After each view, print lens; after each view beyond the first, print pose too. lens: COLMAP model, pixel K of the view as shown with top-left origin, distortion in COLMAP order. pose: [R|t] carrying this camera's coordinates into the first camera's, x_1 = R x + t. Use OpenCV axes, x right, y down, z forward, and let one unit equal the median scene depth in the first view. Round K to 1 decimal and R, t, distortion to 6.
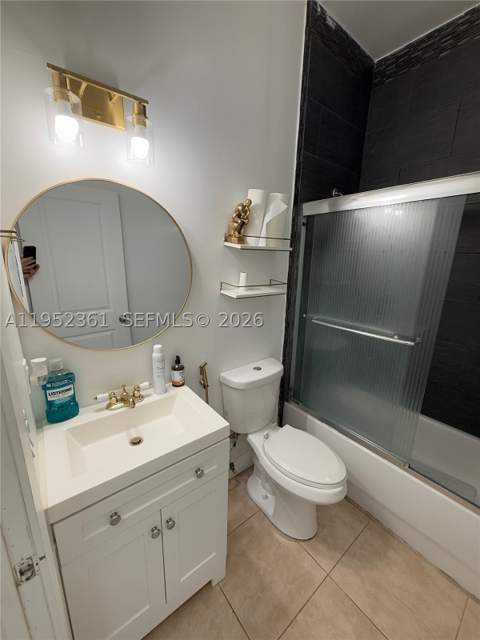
lens RADIAL K [[253.4, 0, 239.0], [0, 253.4, 319.4], [0, 0, 1]] dist [0.000513, -0.000373]
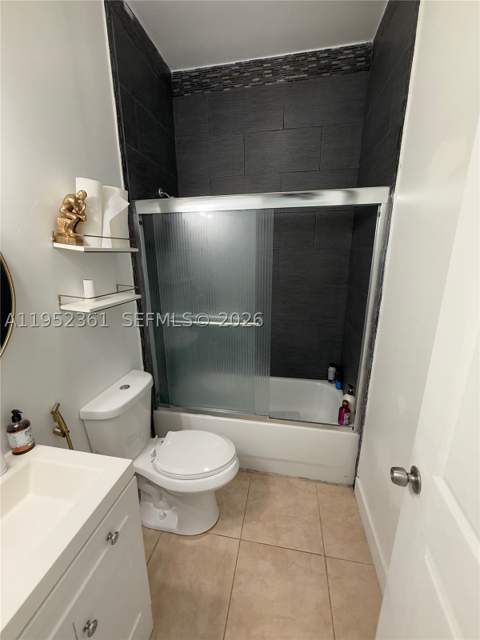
lens RADIAL K [[253.4, 0, 239.0], [0, 253.4, 319.4], [0, 0, 1]] dist [0.000513, -0.000373]
pose [[0.755396, -0.188449, 0.627586, -0.149493], [0.178599, 0.980704, 0.079510, -0.038364], [-0.630460, 0.052025, 0.774477, 0.065630]]
